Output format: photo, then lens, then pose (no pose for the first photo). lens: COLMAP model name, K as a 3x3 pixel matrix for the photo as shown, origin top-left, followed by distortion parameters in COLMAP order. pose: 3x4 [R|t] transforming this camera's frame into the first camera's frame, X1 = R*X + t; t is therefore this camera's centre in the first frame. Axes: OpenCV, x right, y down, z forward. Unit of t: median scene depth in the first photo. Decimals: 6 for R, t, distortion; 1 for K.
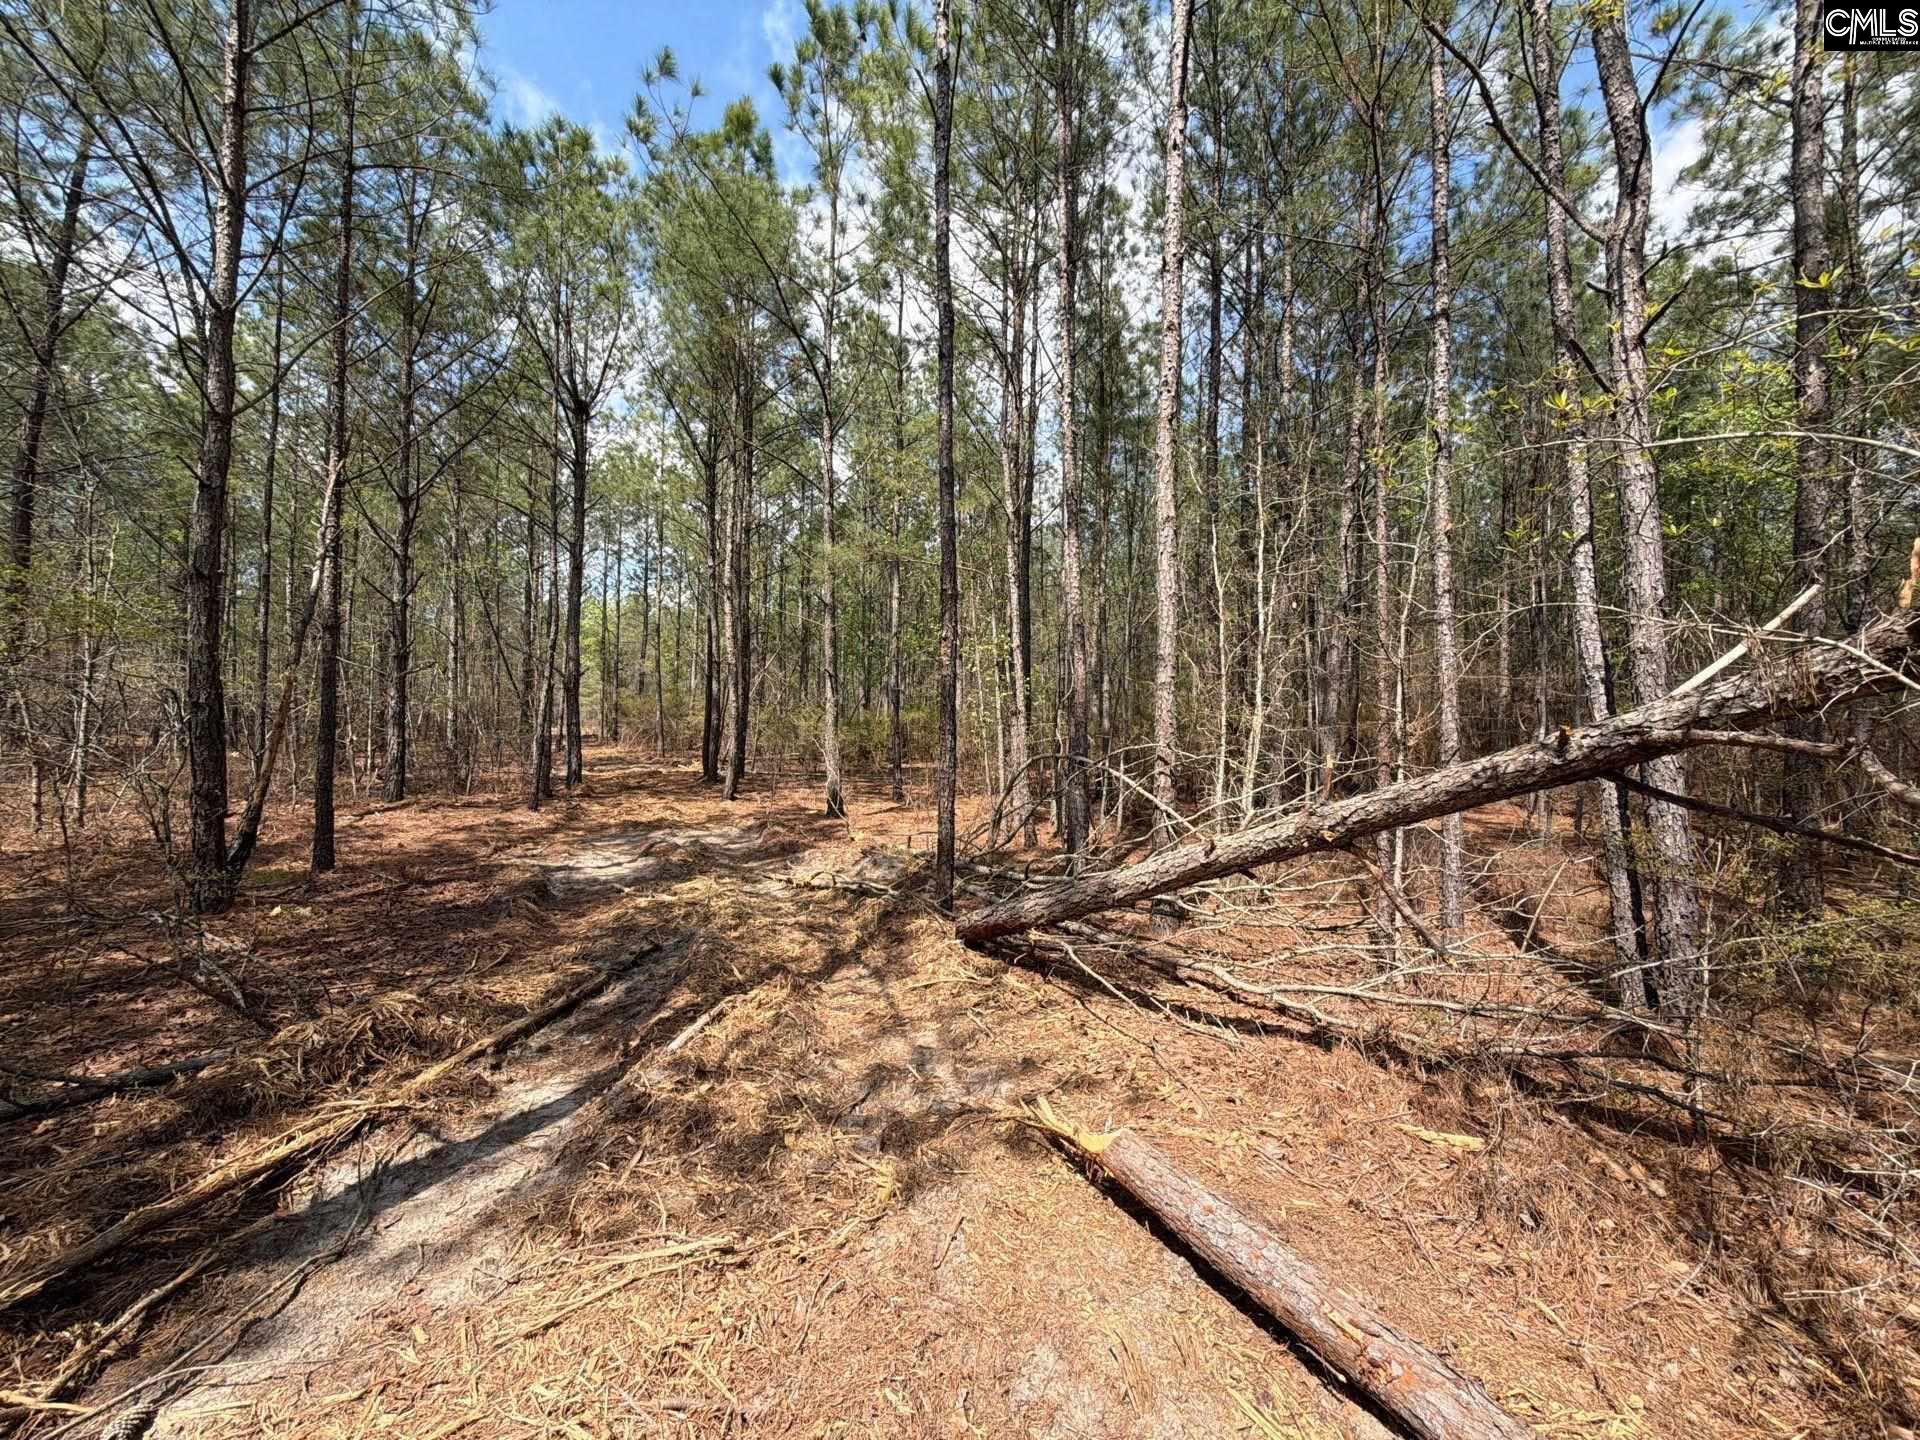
lens RADIAL K [[756.8, 0, 959.5], [0, 756.8, 719.9], [0, 0, 1]] dist [-0.003442, 0.000704]
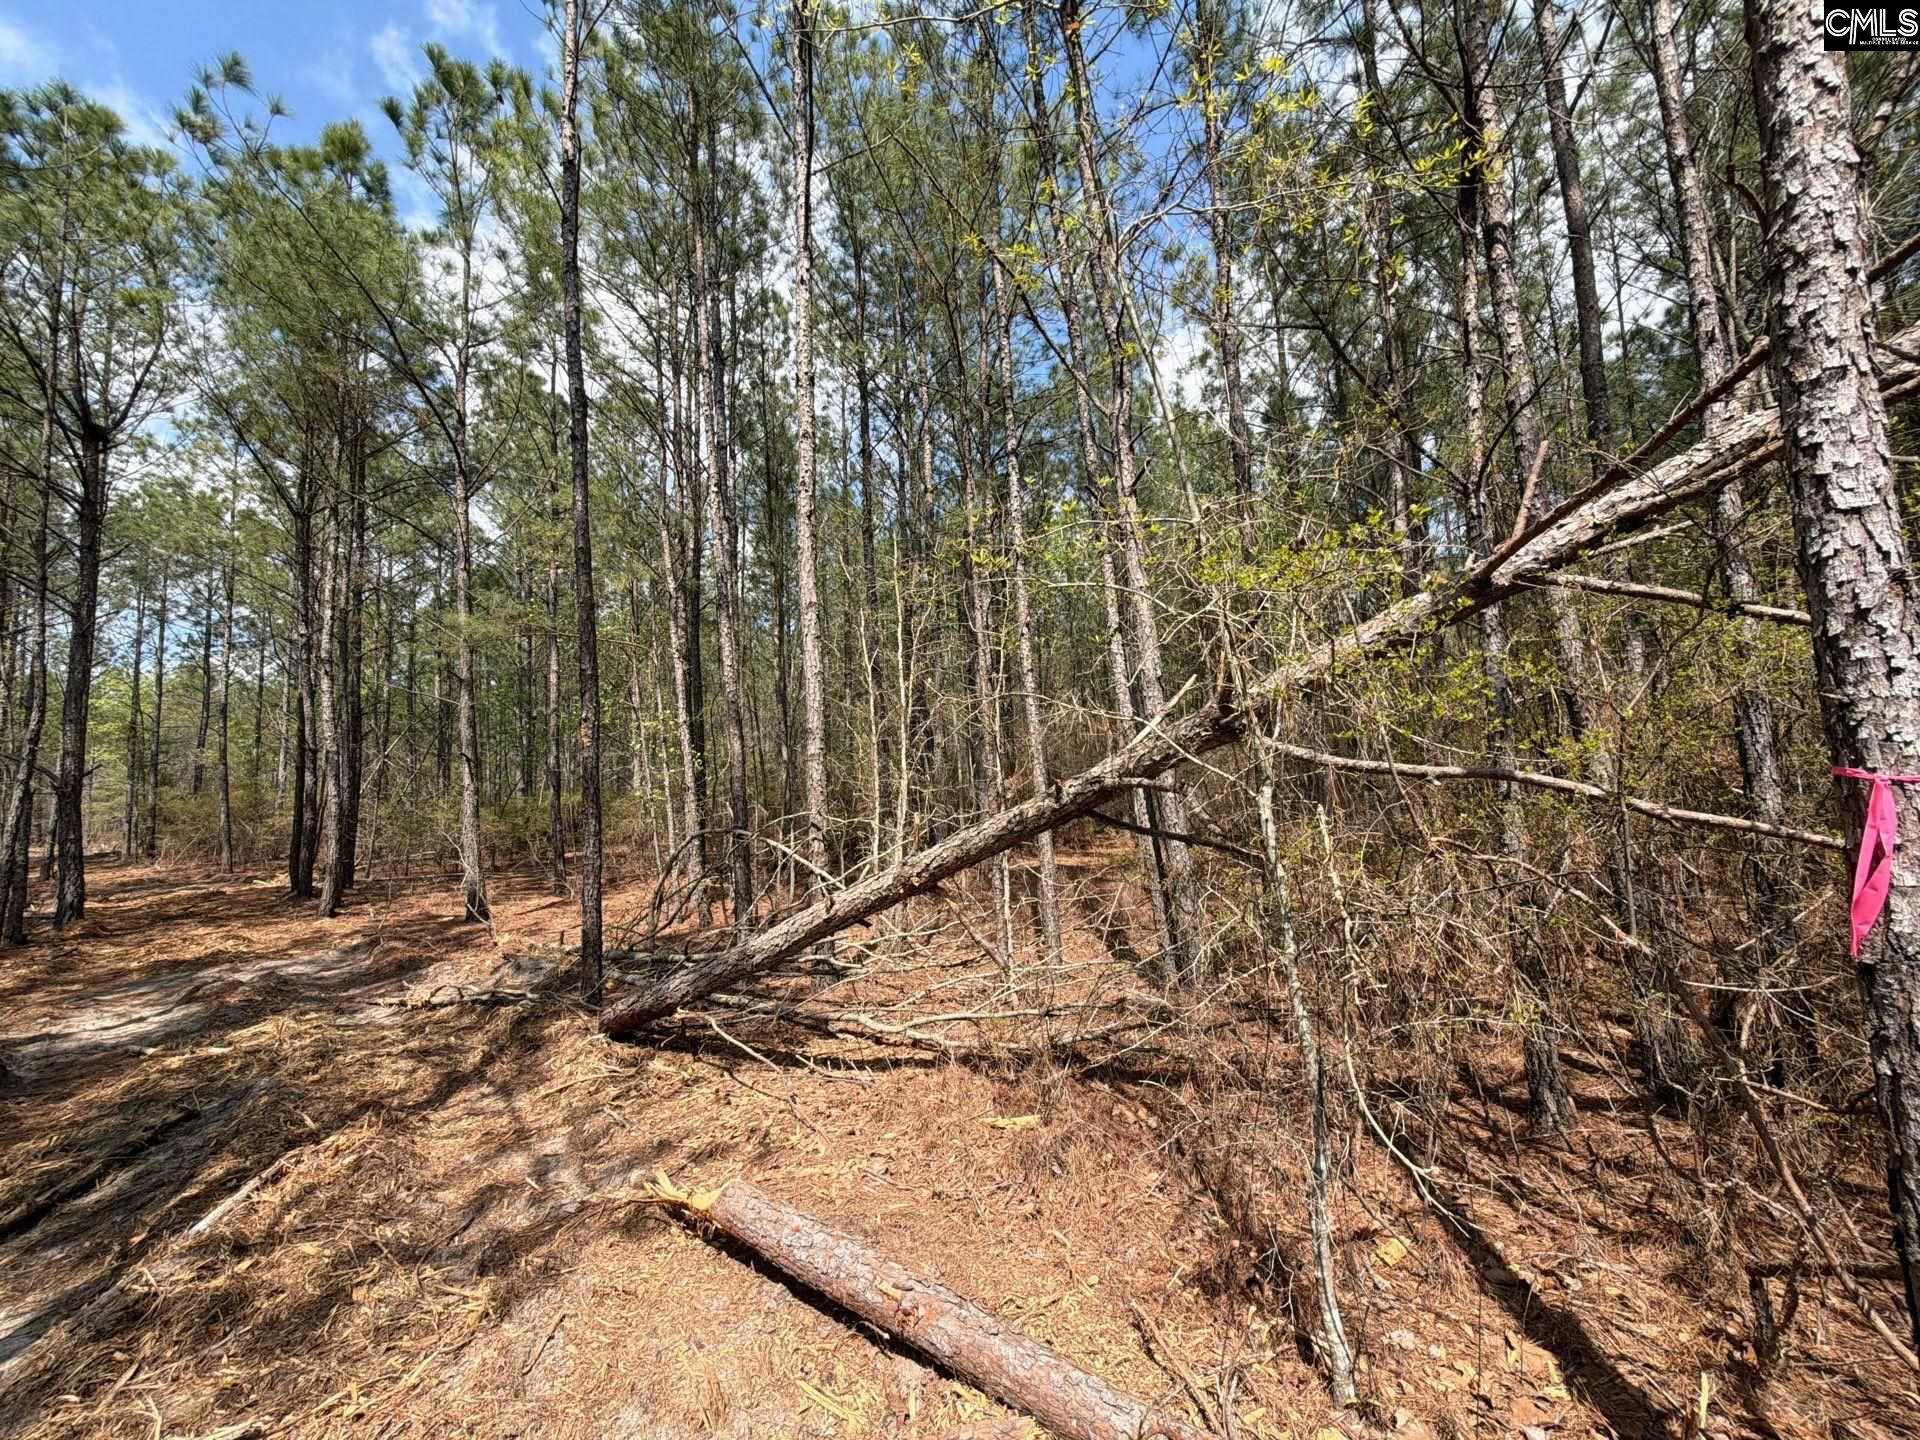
lens RADIAL K [[756.8, 0, 957.4], [0, 756.8, 718.0], [0, 0, 1]] dist [-0.003442, 0.000704]
pose [[0.924617, -0.028147, 0.379856, 0.044356], [0.062943, 0.994846, -0.079492, -0.001540], [-0.375661, 0.097409, 0.921624, -0.061062]]
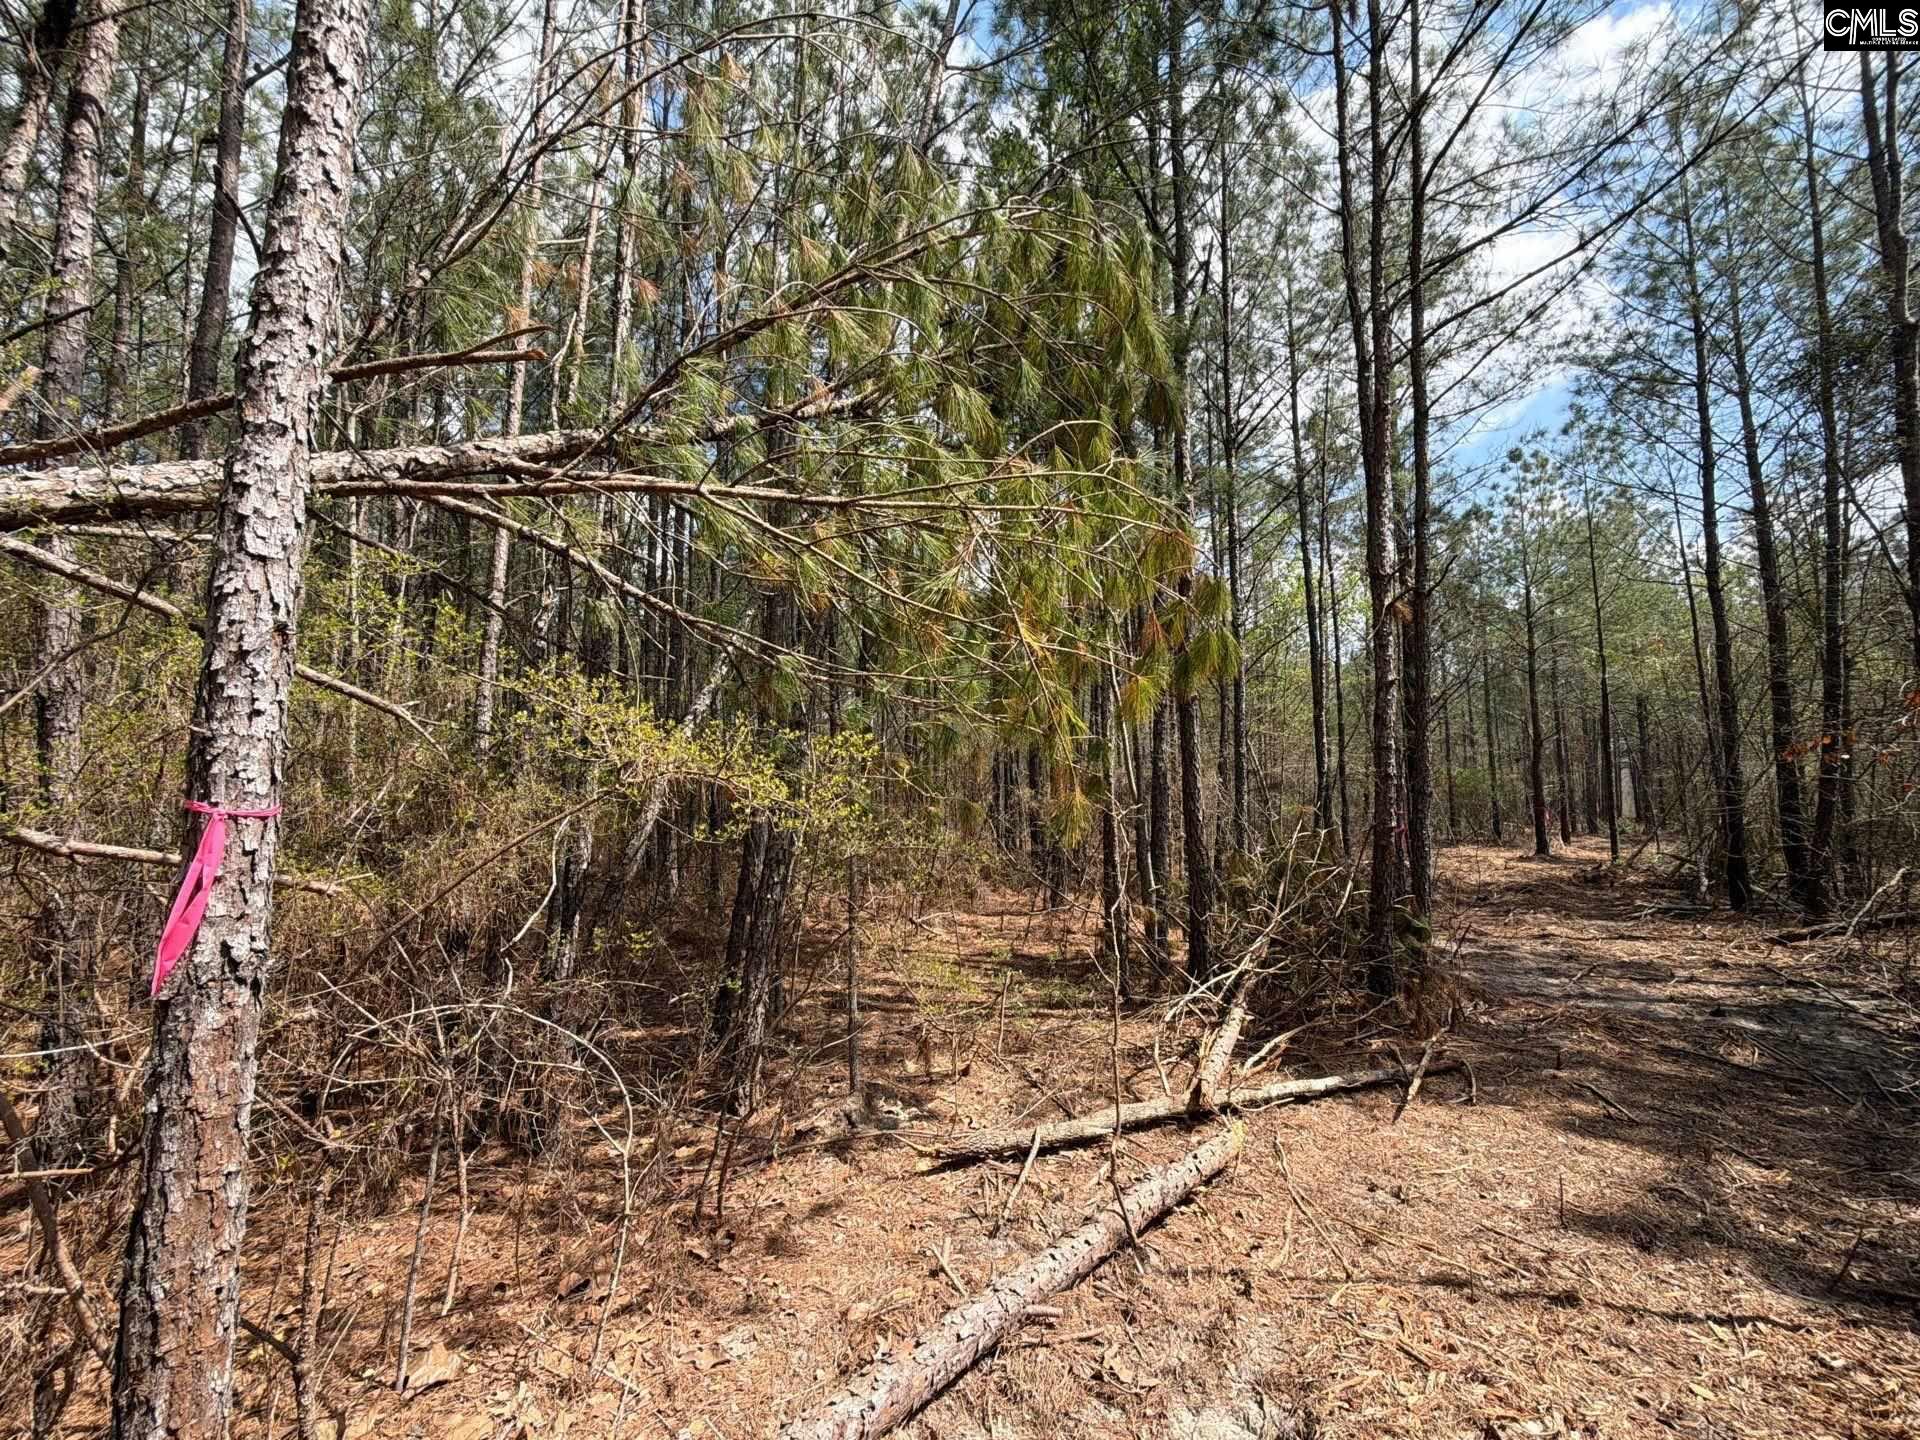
lens RADIAL K [[756.8, 0, 958.6], [0, 756.8, 721.1], [0, 0, 1]] dist [-0.003442, 0.000704]
pose [[-0.318920, 0.057609, 0.946029, 0.108507], [-0.020820, 0.997484, -0.067761, -0.001219], [-0.947553, -0.041307, -0.316919, -0.112796]]
